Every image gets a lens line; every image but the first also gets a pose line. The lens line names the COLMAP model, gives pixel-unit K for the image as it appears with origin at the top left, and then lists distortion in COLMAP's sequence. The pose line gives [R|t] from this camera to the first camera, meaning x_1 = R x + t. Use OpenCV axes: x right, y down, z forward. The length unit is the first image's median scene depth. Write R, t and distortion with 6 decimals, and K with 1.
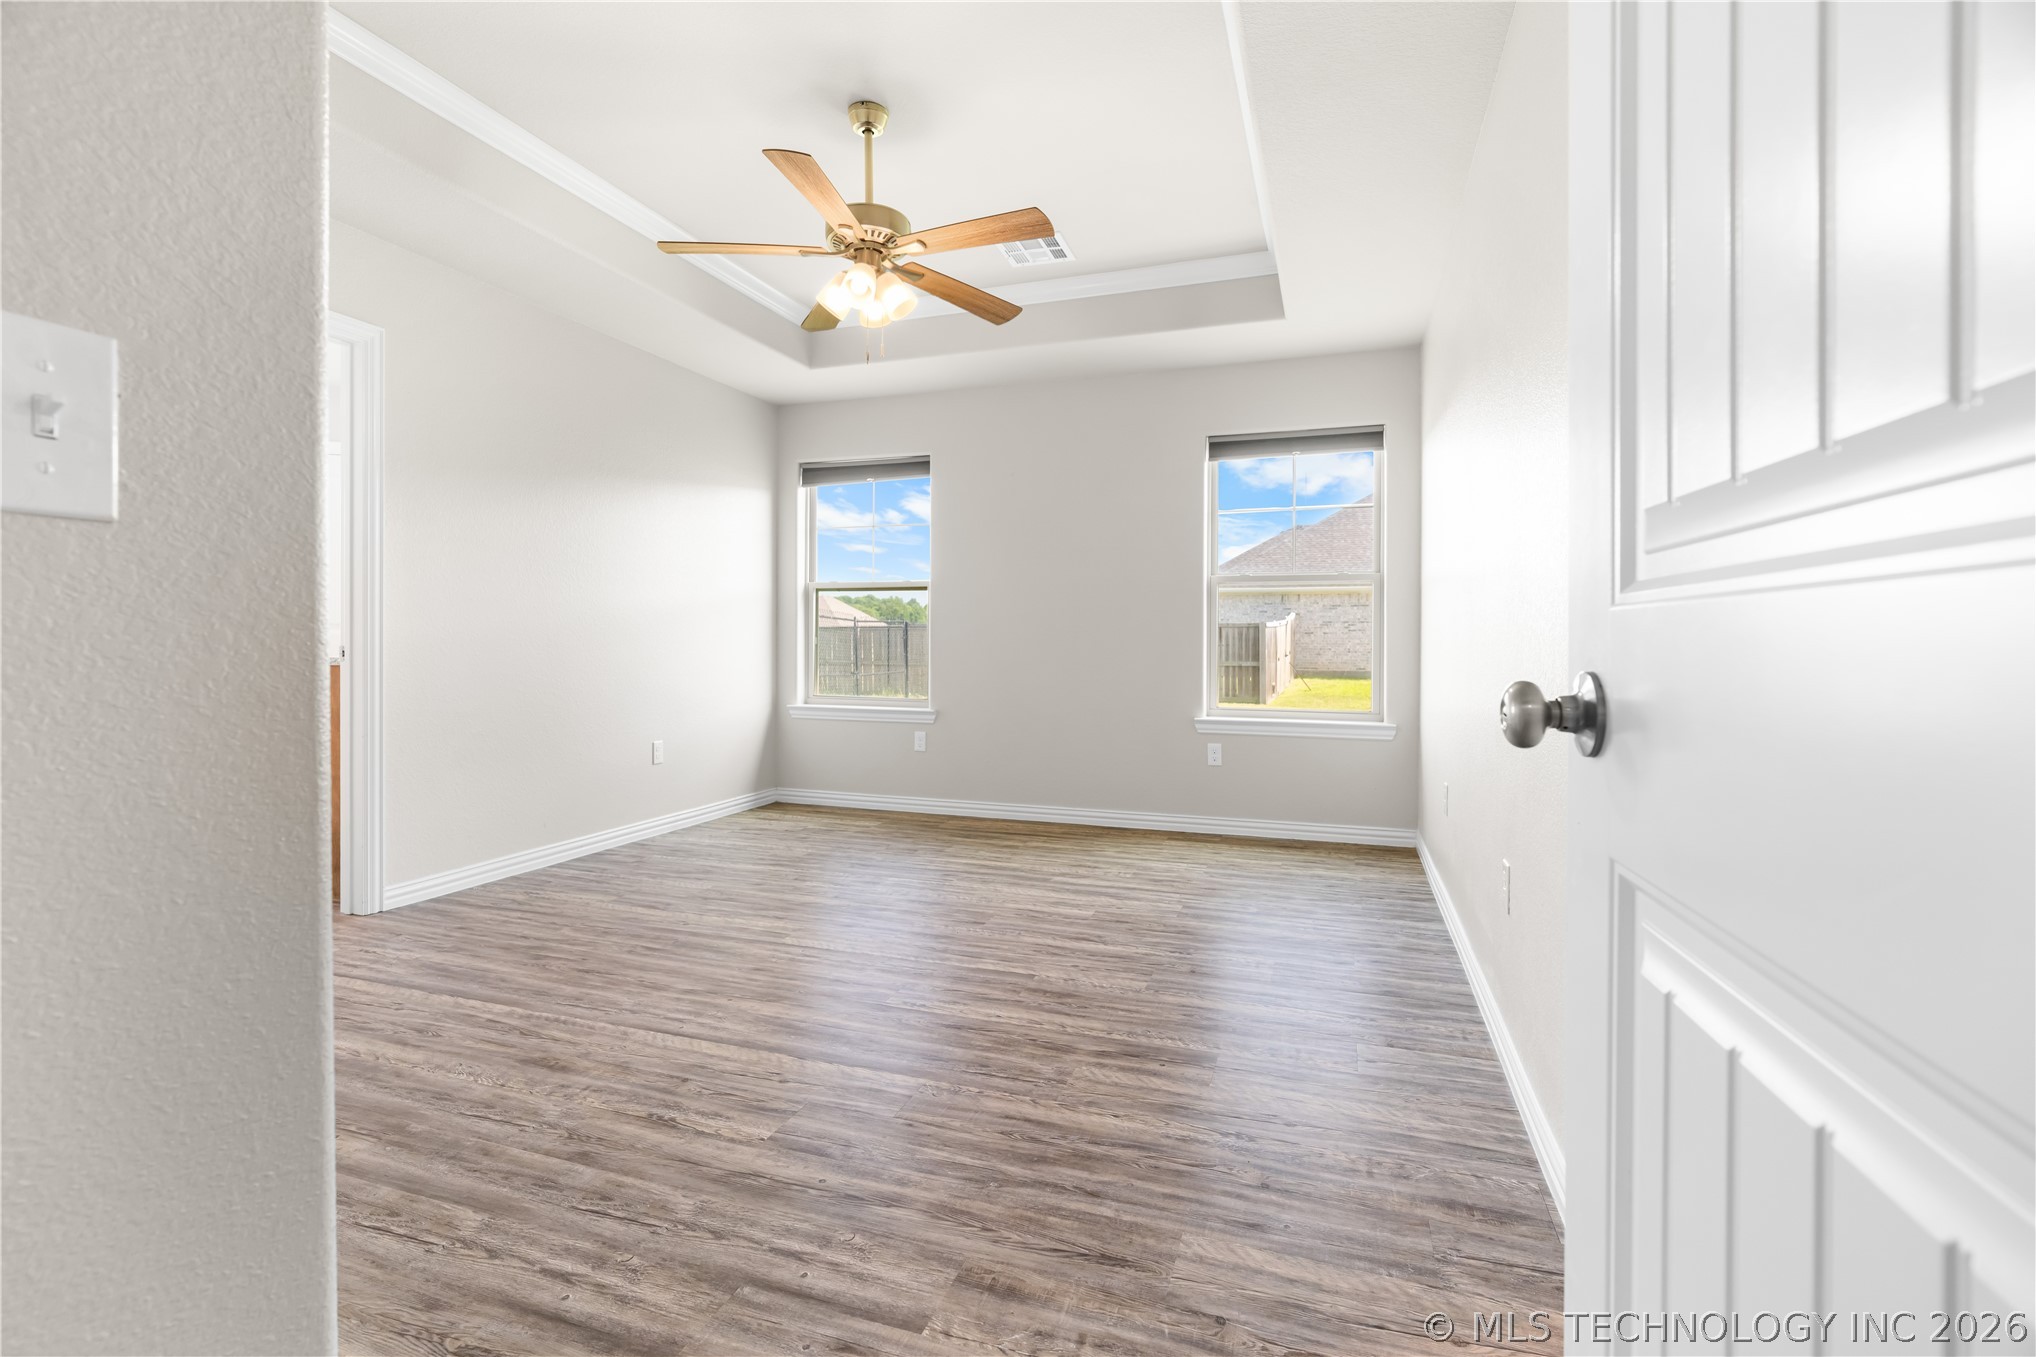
lens RADIAL K [[940.3, 0, 1017.2], [0, 940.3, 642.1], [0, 0, 1]] dist [-0.011335, 0.003981]
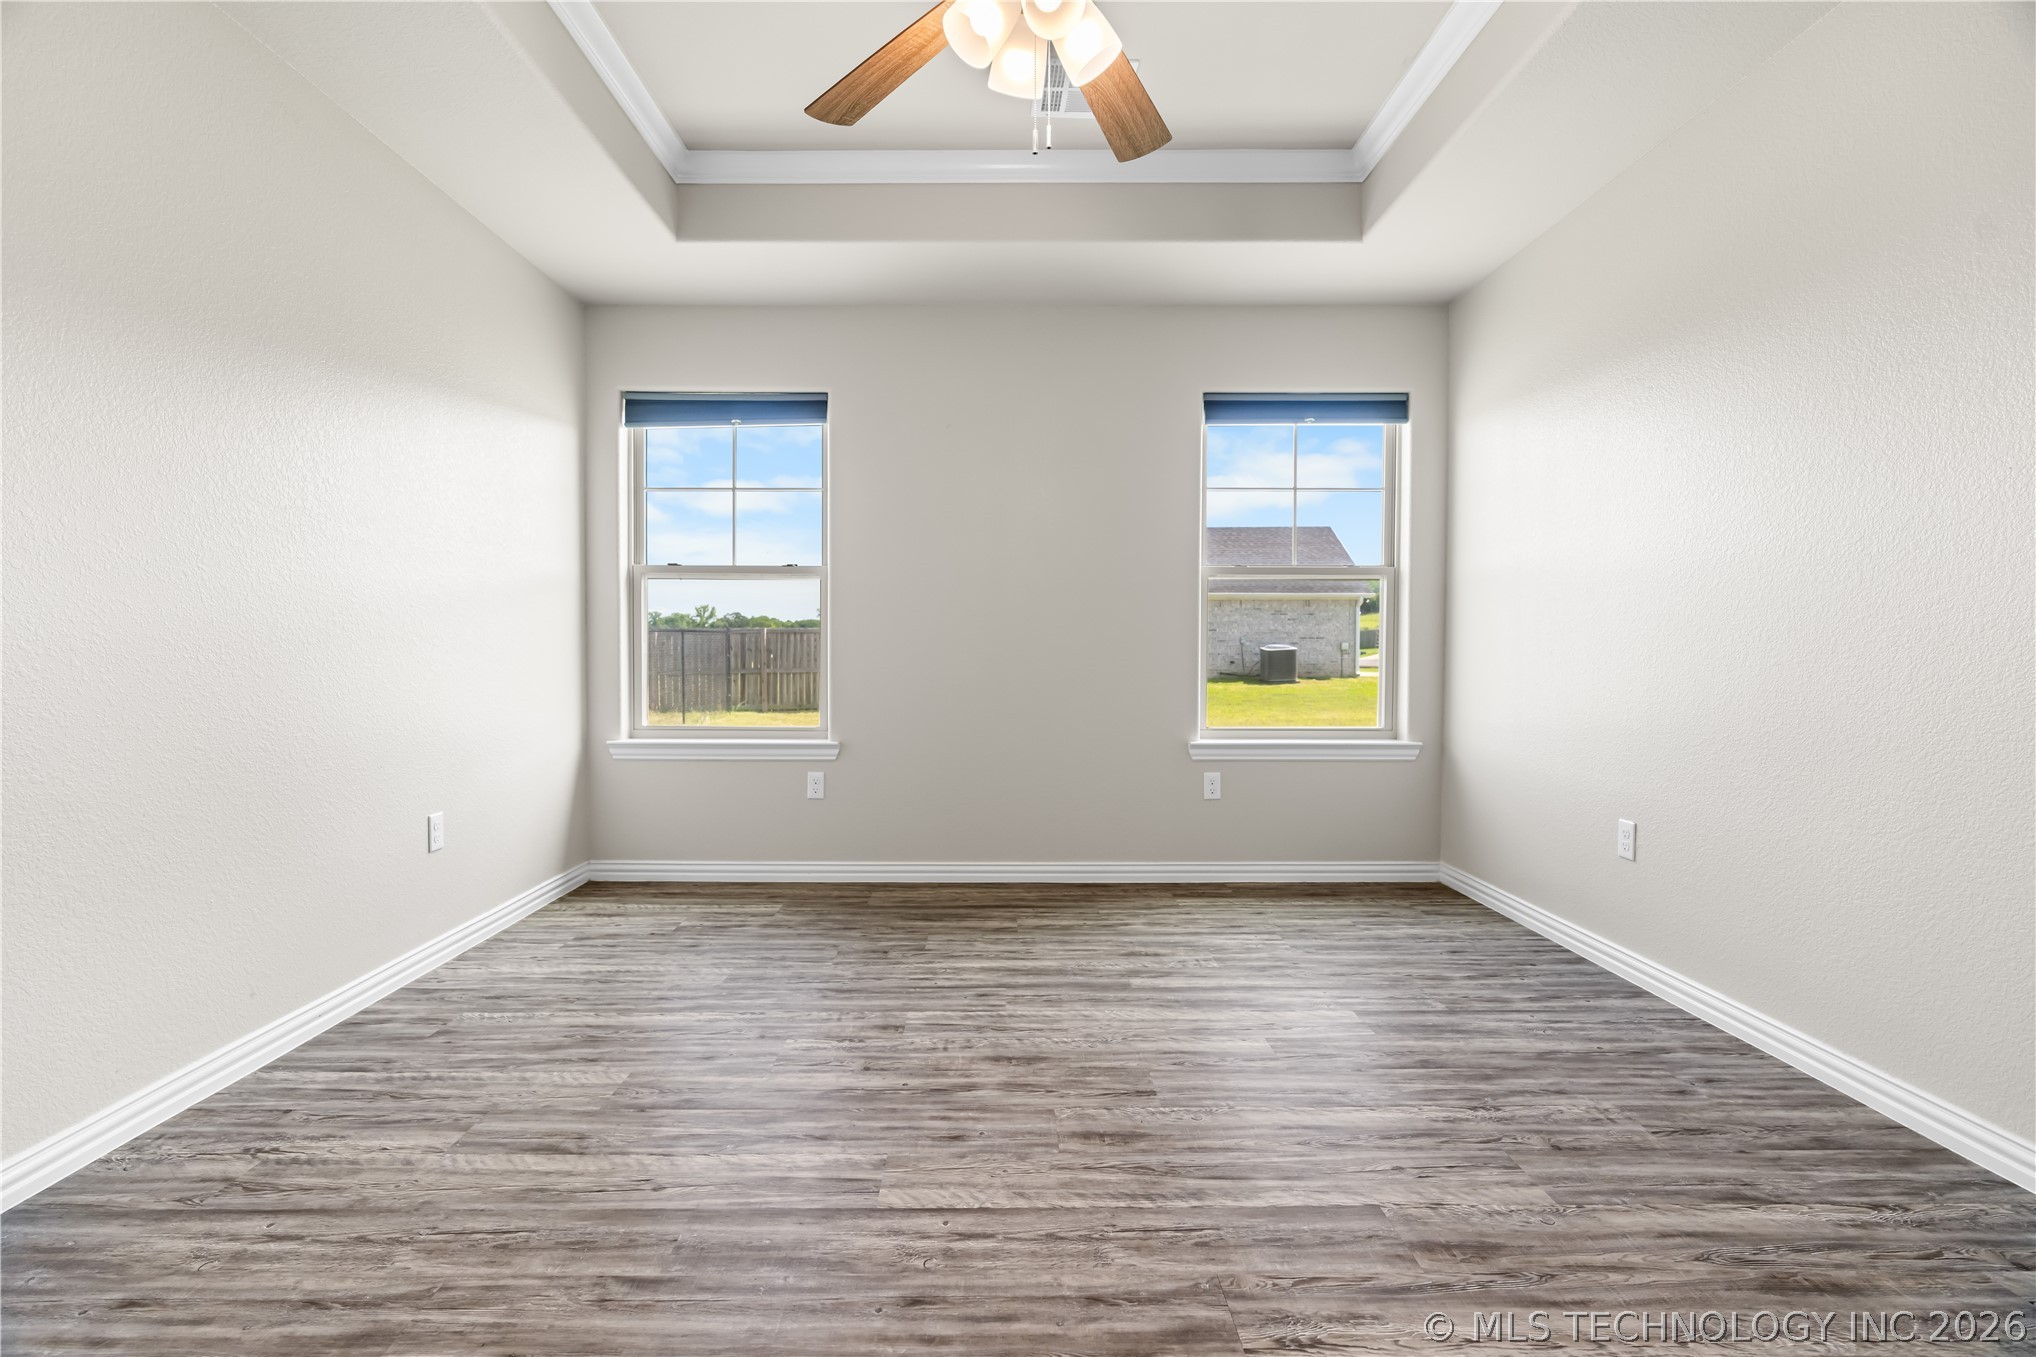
lens RADIAL K [[940.3, 0, 1013.9], [0, 940.3, 663.1], [0, 0, 1]] dist [-0.011335, 0.003981]
pose [[0.943169, -0.009259, 0.332185, -0.234251], [0.003484, 0.999832, 0.017977, -0.002029], [-0.332296, -0.015798, 0.943043, 0.308110]]
